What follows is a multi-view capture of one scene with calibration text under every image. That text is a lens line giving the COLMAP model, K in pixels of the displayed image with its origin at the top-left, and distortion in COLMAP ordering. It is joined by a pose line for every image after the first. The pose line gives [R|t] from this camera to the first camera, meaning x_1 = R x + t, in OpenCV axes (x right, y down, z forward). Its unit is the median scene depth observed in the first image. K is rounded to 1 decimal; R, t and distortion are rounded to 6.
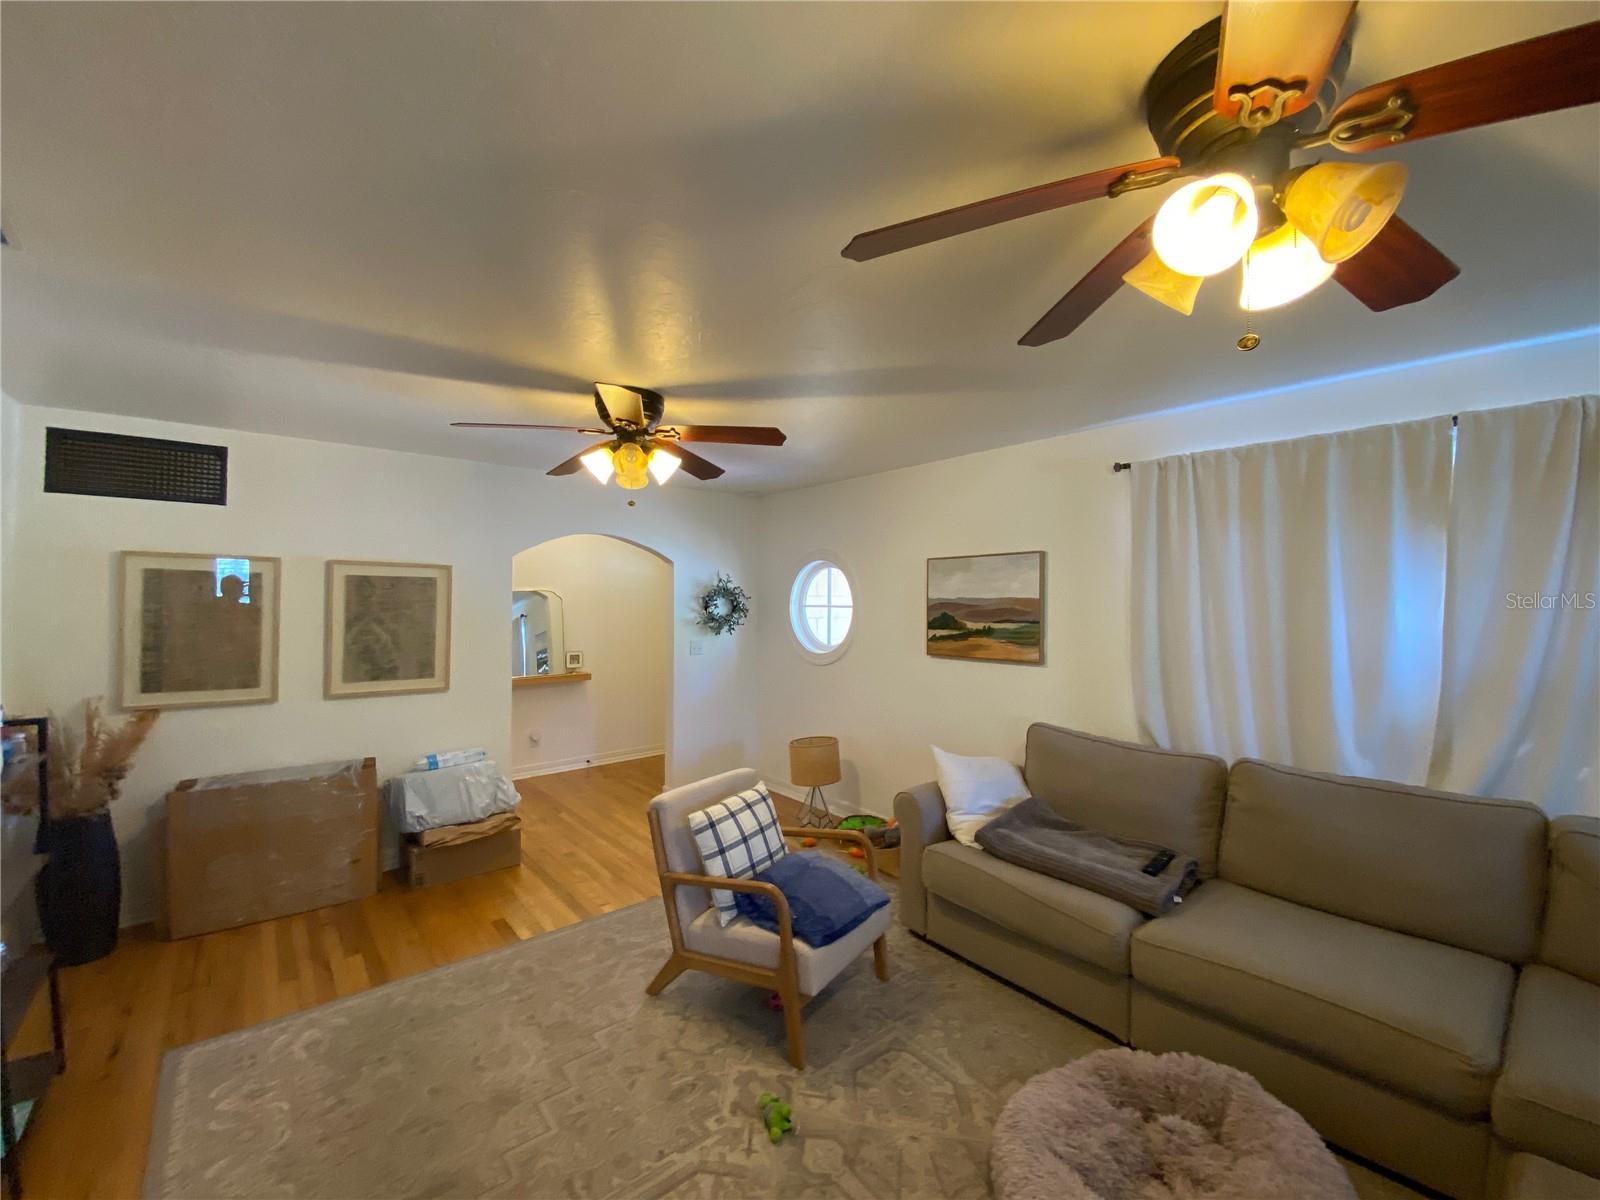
lens RADIAL K [[647.5, 0, 798.8], [0, 647.5, 601.8], [0, 0, 1]] dist [0.013596, -0.016652]
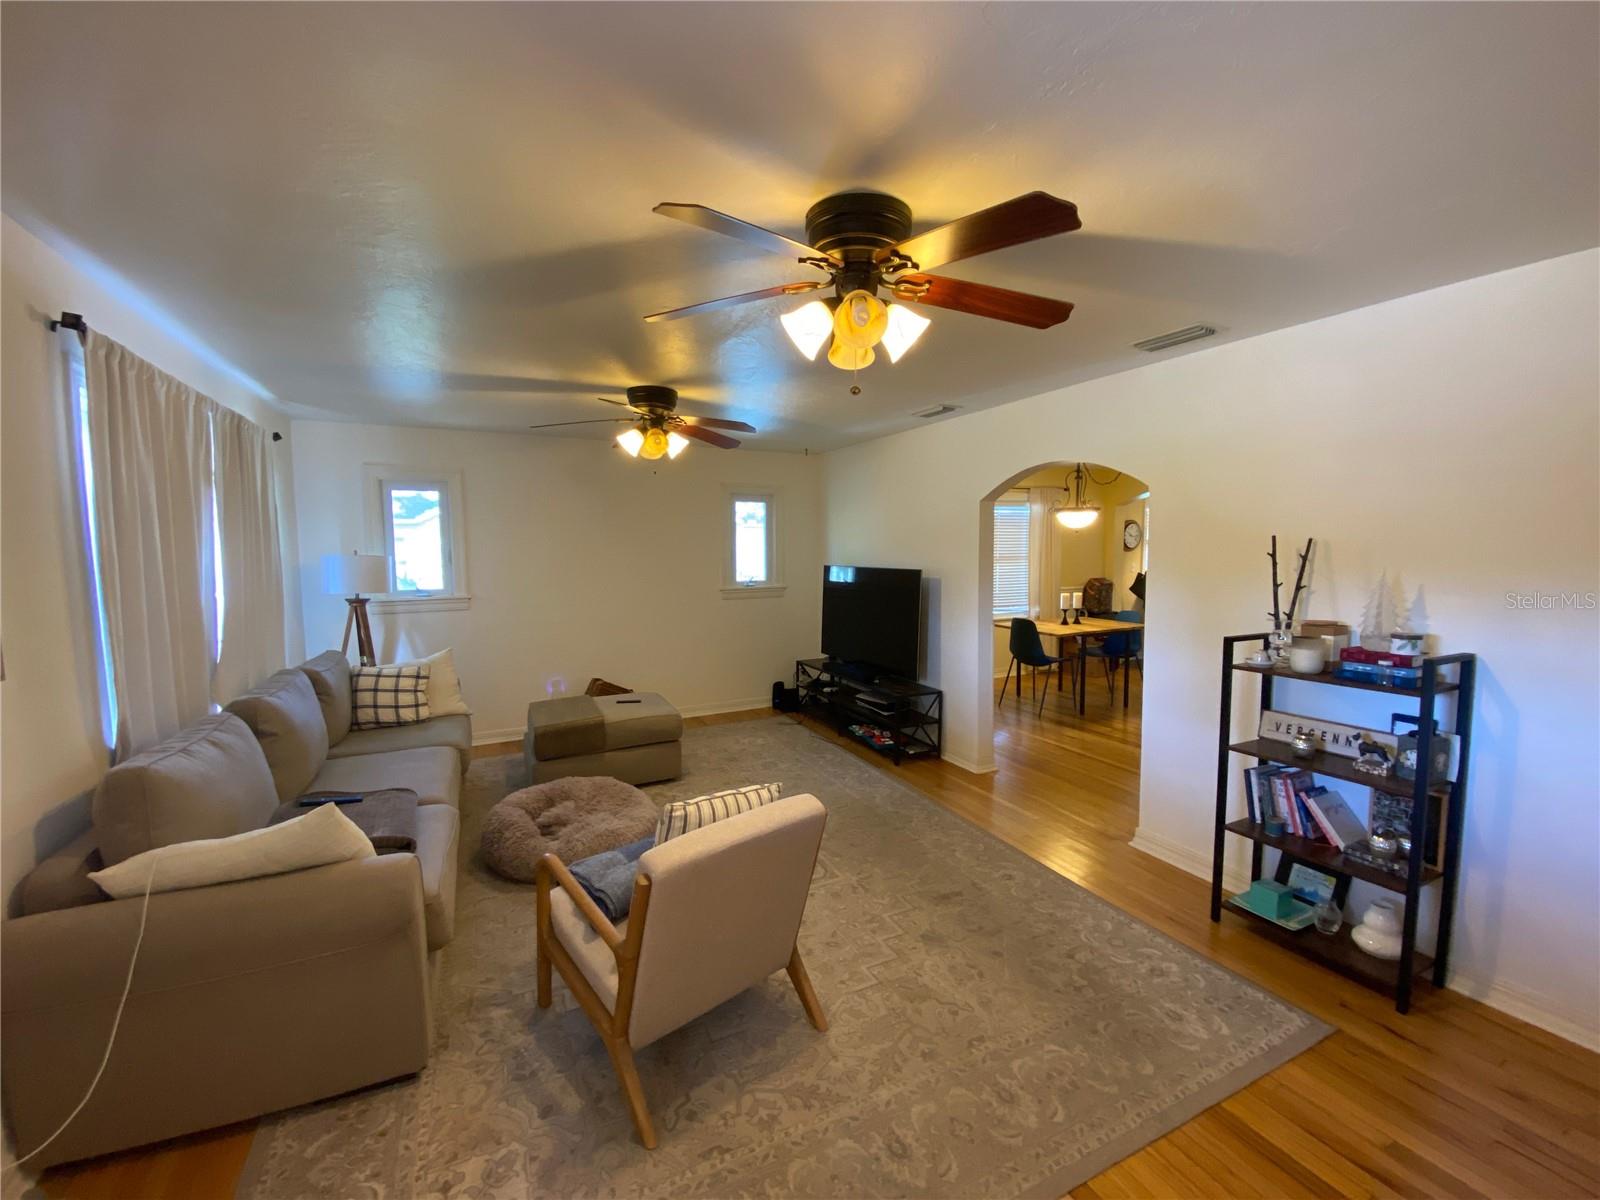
lens RADIAL K [[647.5, 0, 795.4], [0, 647.5, 601.9], [0, 0, 1]] dist [0.013596, -0.016652]
pose [[-0.970189, -0.019770, 0.241540, -0.307106], [0.002166, 0.995920, 0.090215, 0.001376], [-0.242339, 0.088049, -0.966188, 1.405640]]
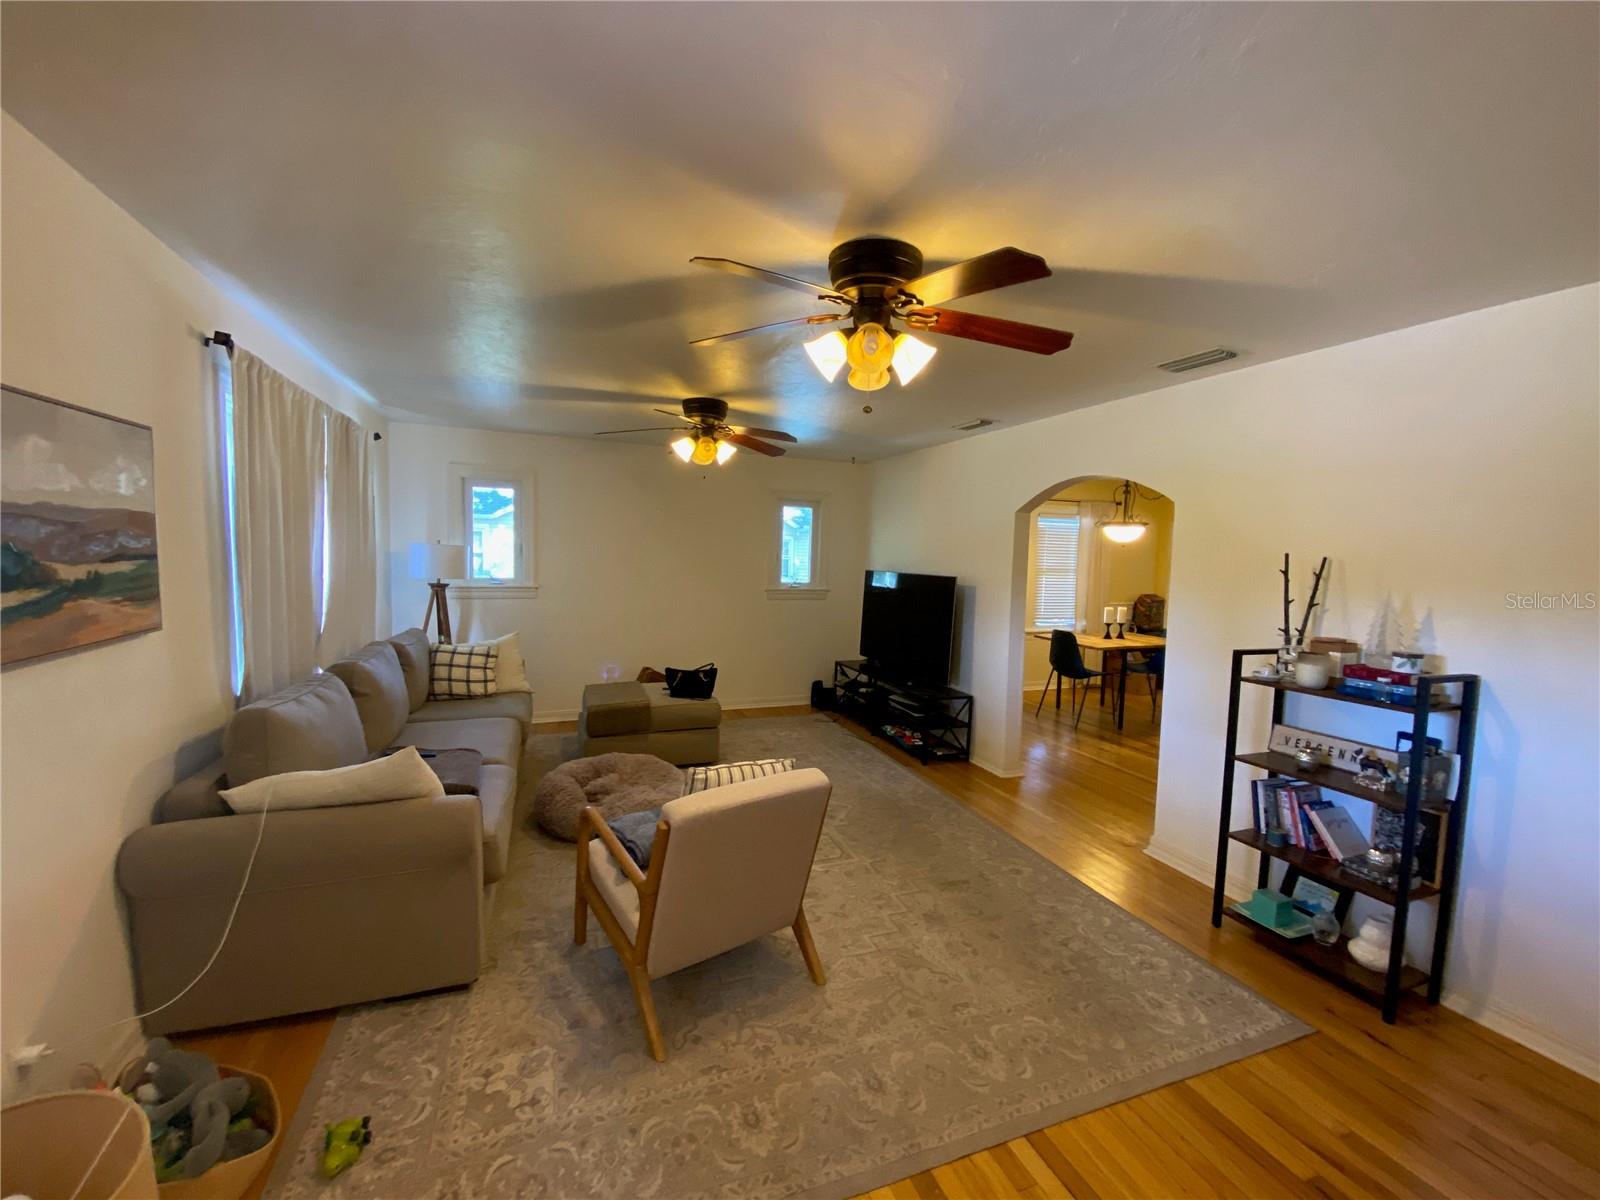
lens RADIAL K [[647.5, 0, 795.8], [0, 647.5, 602.0], [0, 0, 1]] dist [0.013596, -0.016652]
pose [[-0.943657, -0.057849, 0.325829, -0.368084], [-0.032646, 0.996073, 0.082298, 0.007380], [-0.329310, 0.067024, -0.941840, 1.466504]]
